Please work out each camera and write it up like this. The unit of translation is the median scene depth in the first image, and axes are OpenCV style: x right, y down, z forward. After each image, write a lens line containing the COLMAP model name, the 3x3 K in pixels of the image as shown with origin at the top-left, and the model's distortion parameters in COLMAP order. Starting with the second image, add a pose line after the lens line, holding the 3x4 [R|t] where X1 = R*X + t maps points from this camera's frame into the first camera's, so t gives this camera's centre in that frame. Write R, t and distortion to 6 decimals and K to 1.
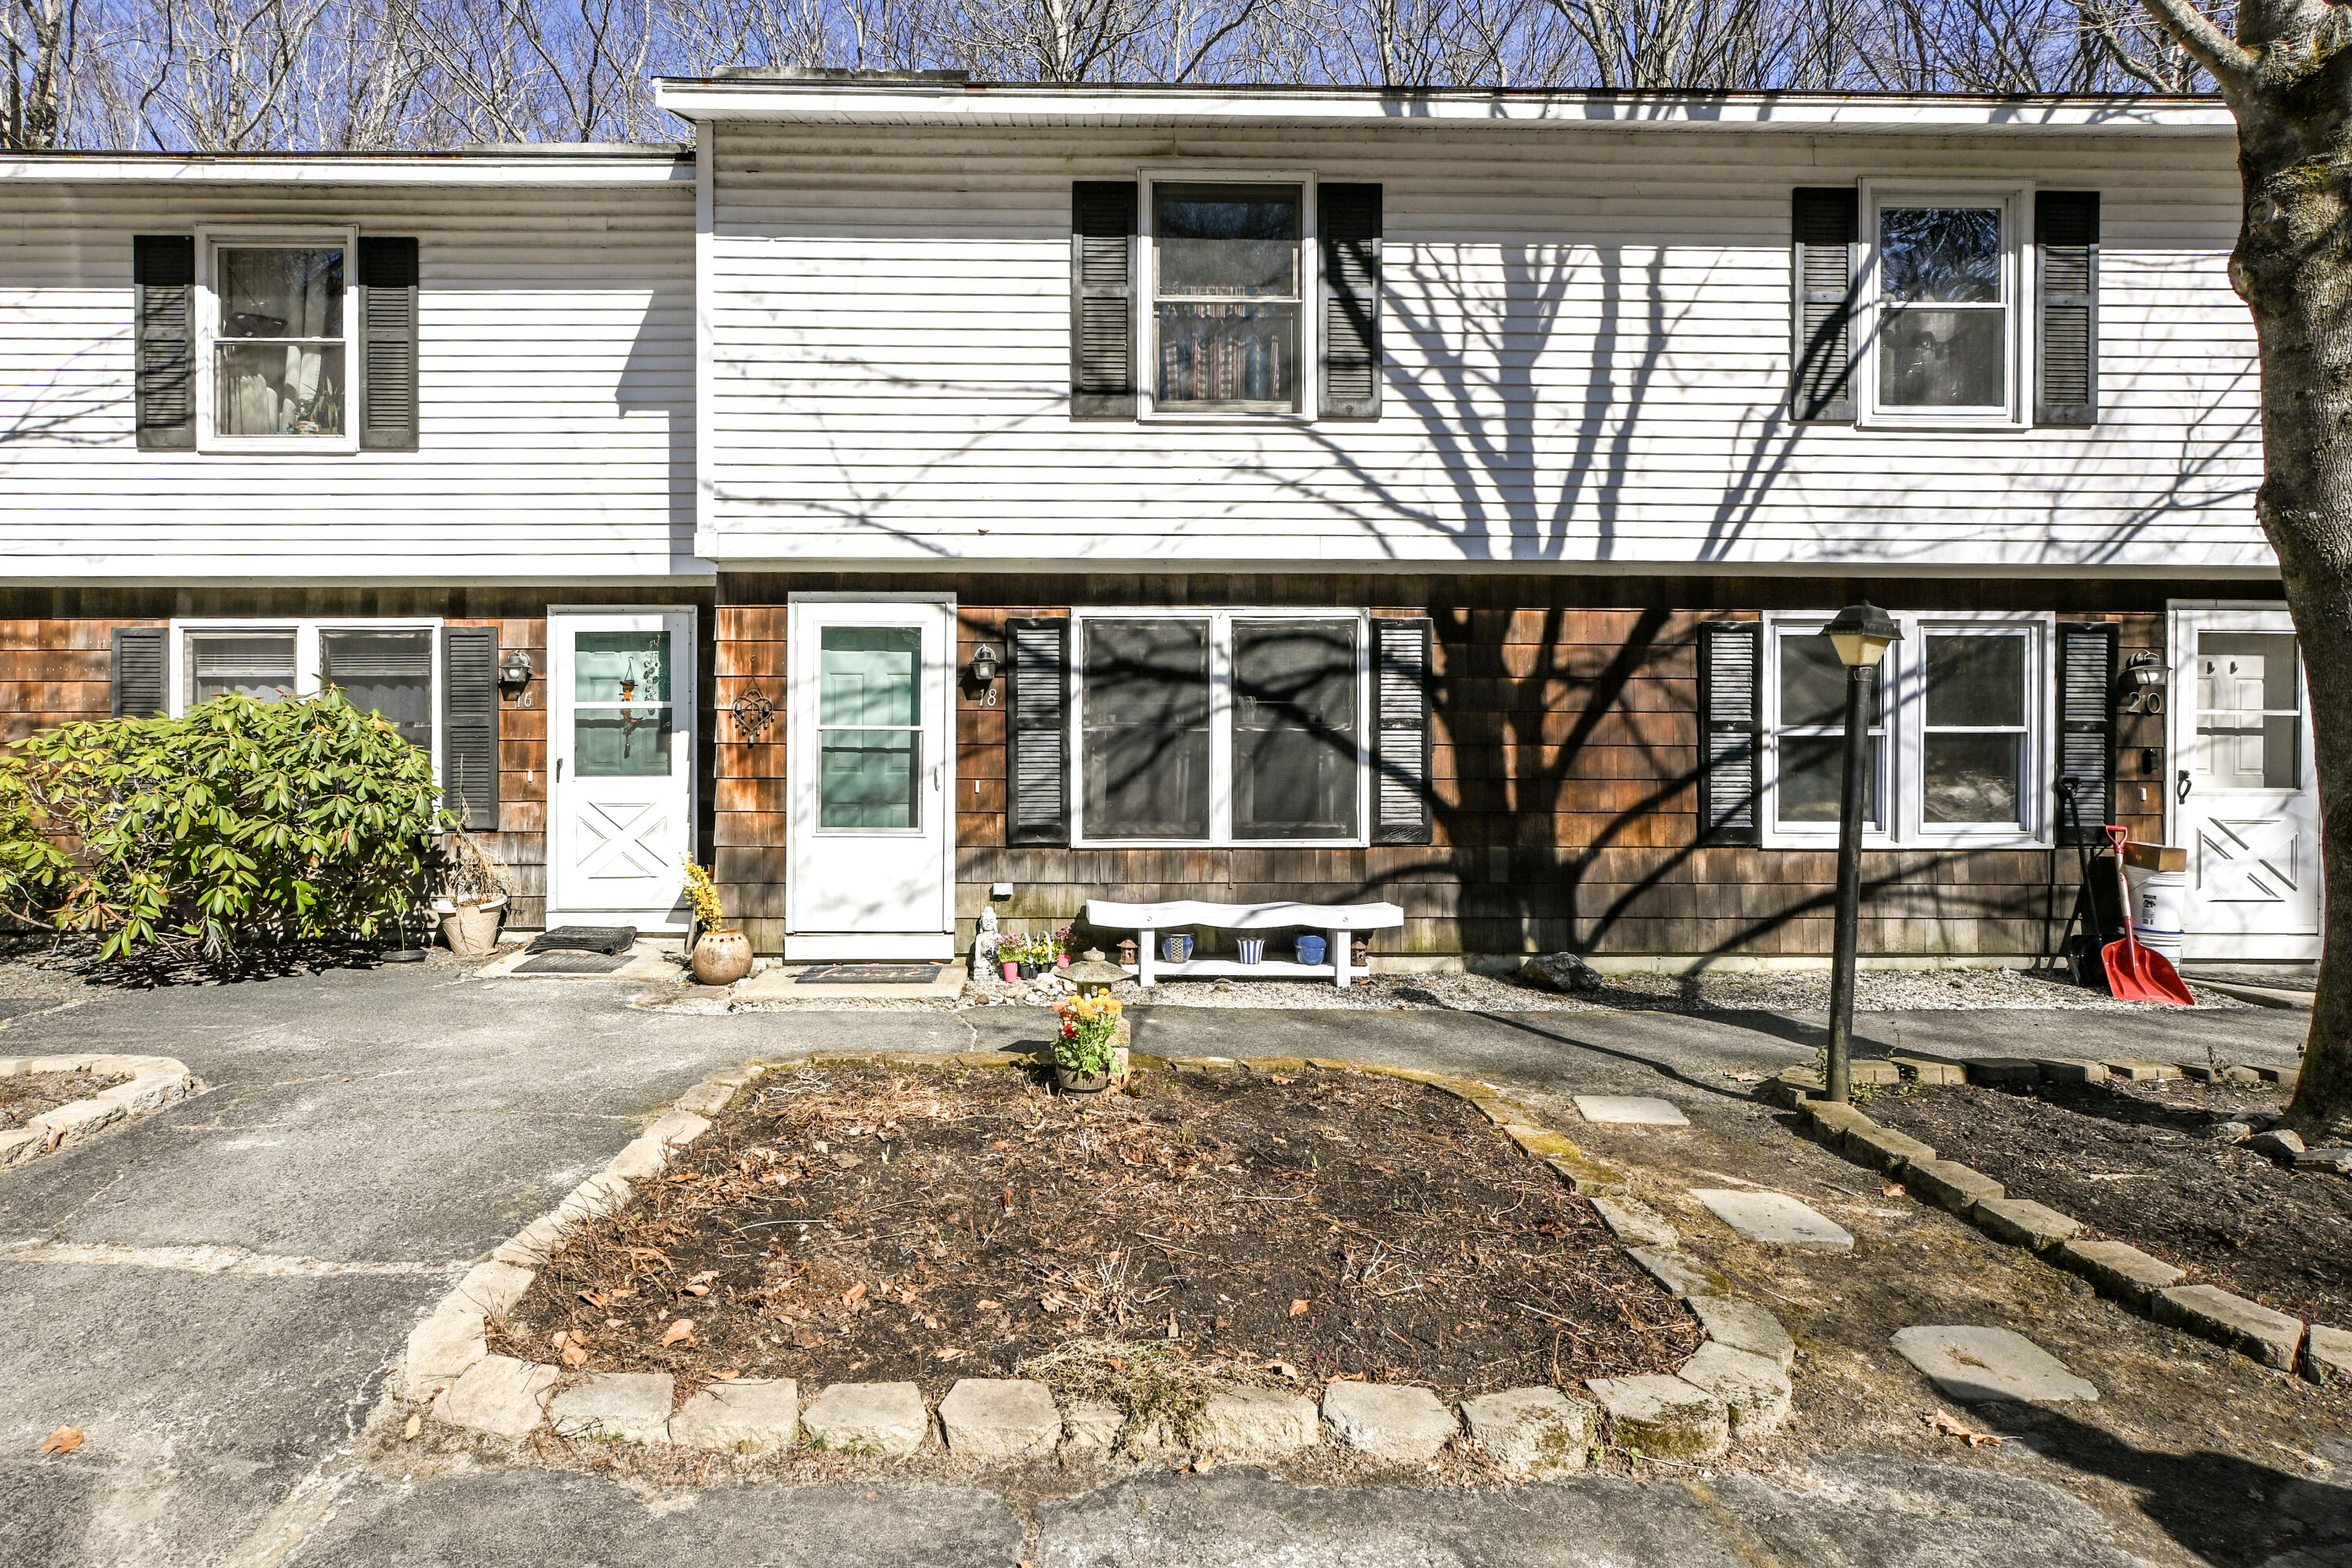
lens RADIAL K [[1252.7, 0, 1252.3], [0, 1252.7, 747.9], [0, 0, 1]] dist [-0.001180, 0.000764]
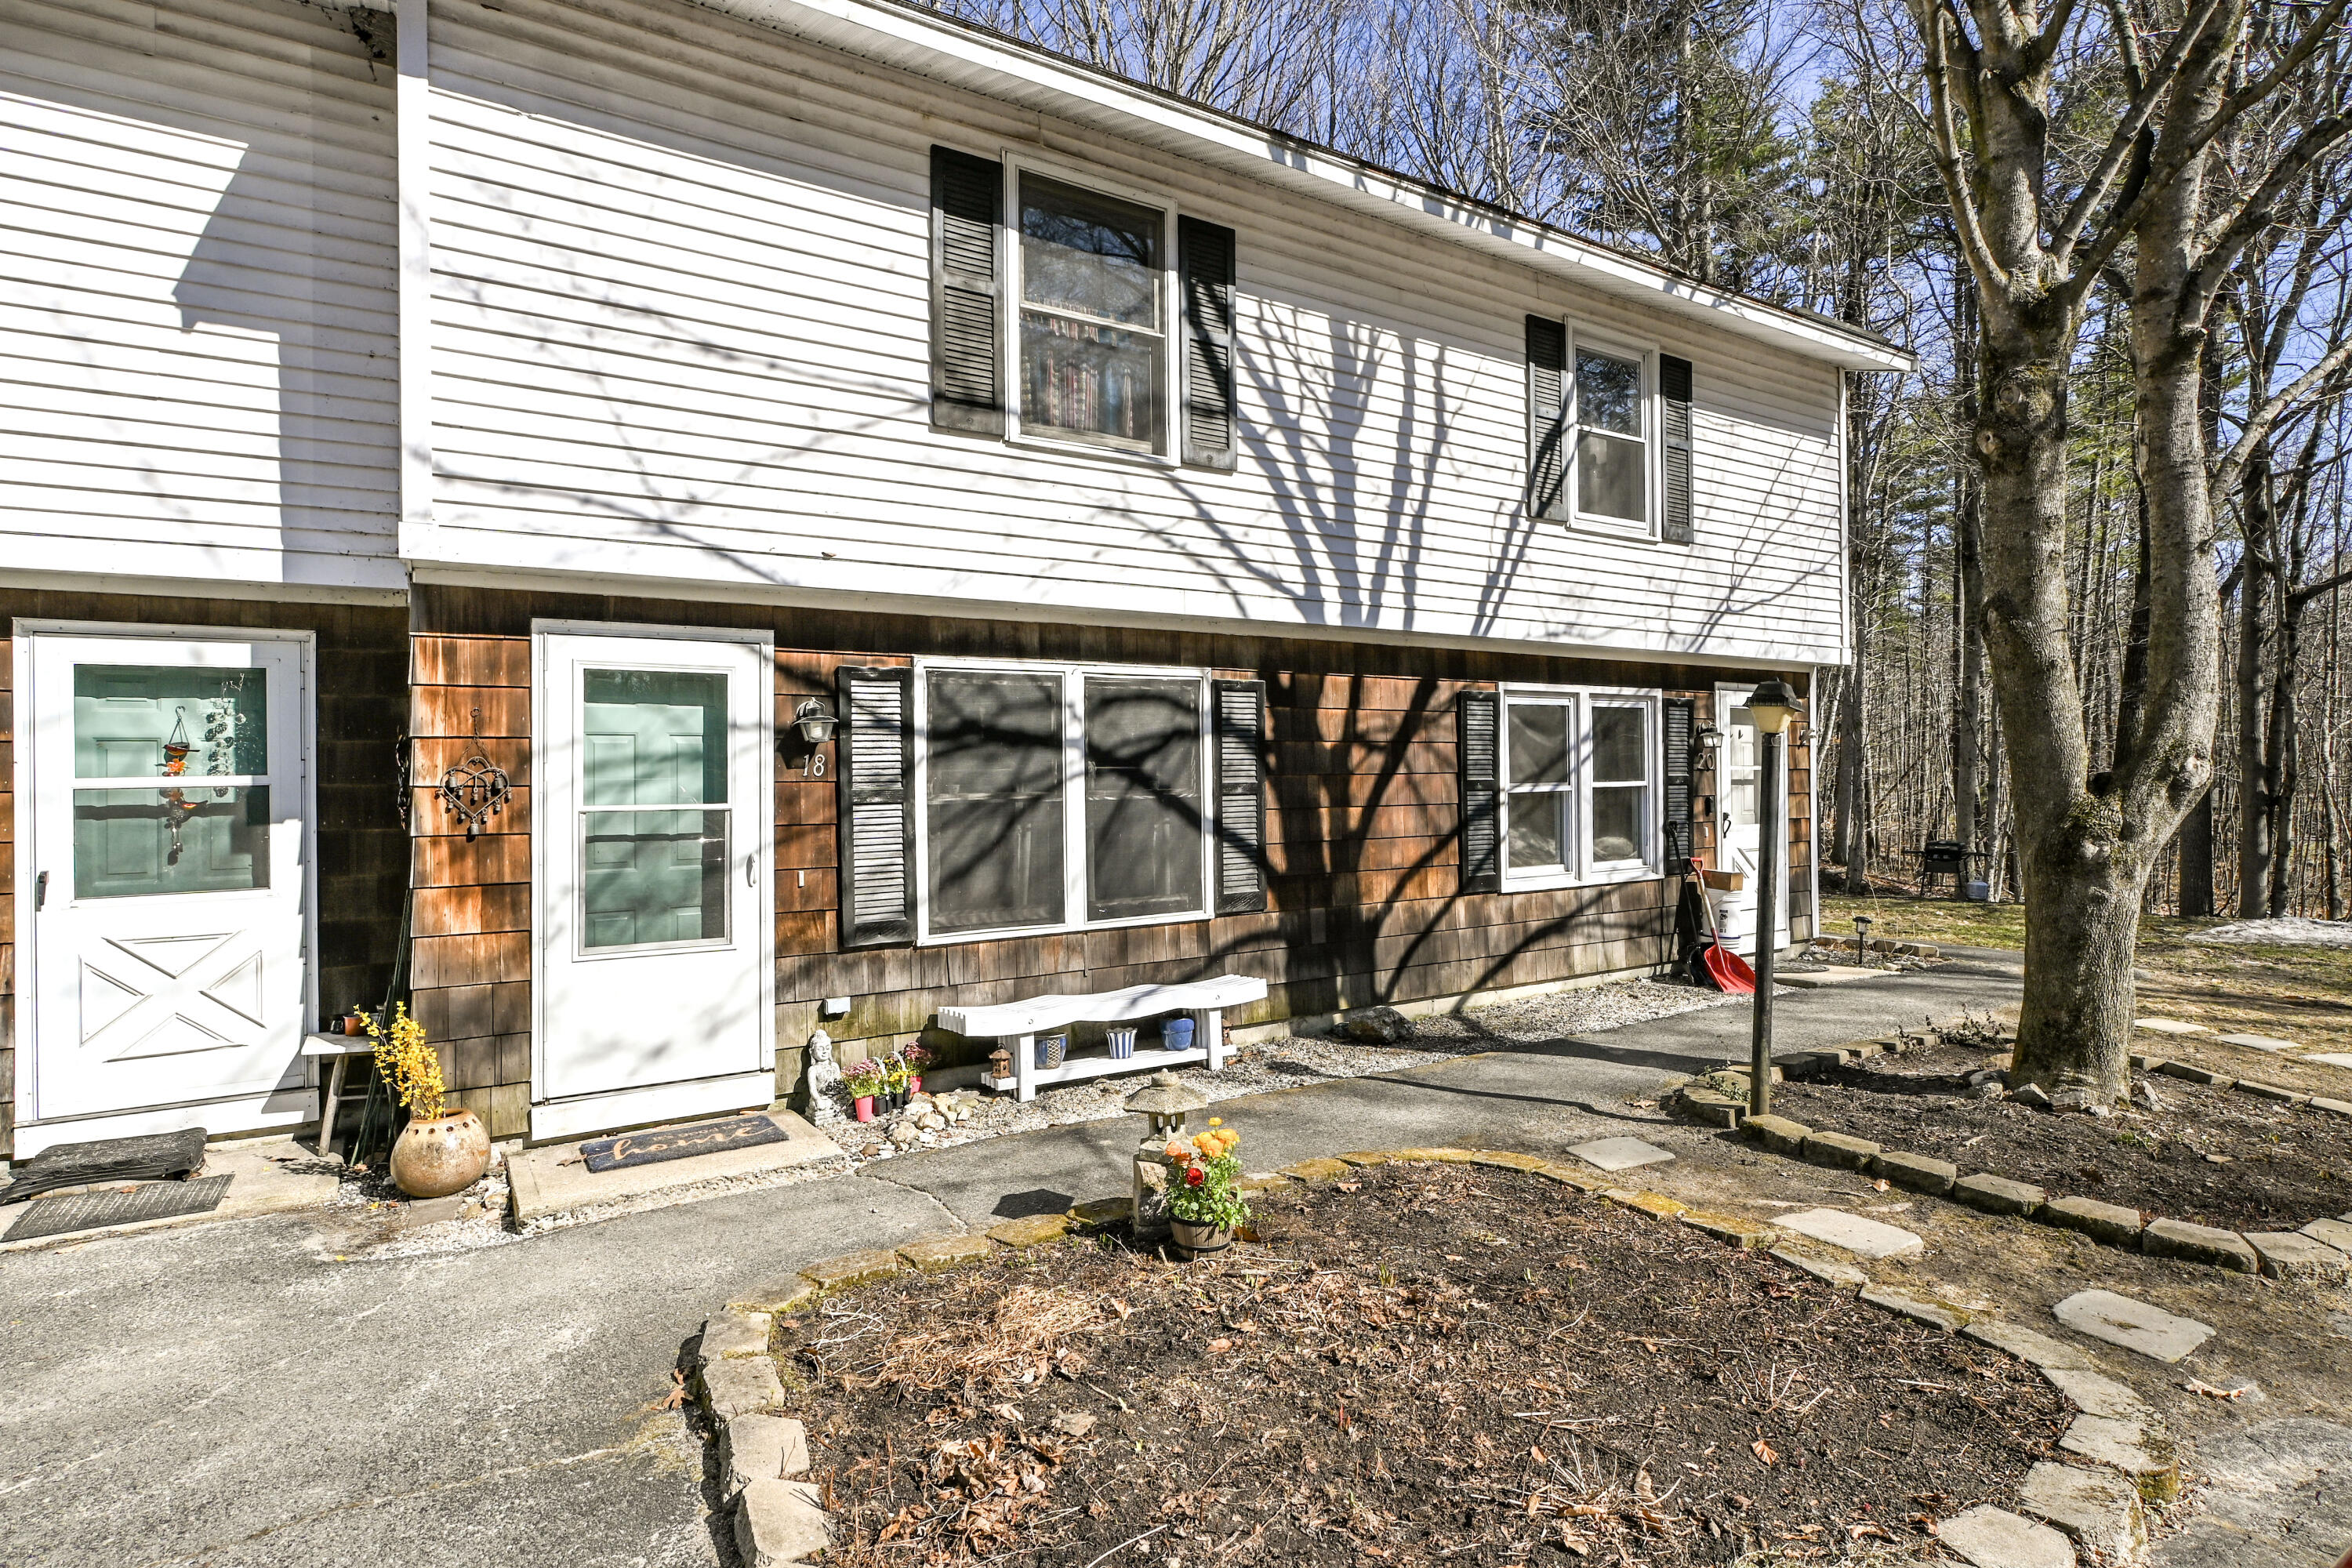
lens RADIAL K [[1158.9, 0, 1176.0], [0, 1158.9, 784.0], [0, 0, 1]] dist [-0.000643, 0.000635]
pose [[0.865518, -0.016792, 0.500597, -0.379390], [0.023948, 0.999682, -0.007873, -0.017279], [-0.500306, 0.018802, 0.865645, 0.251274]]
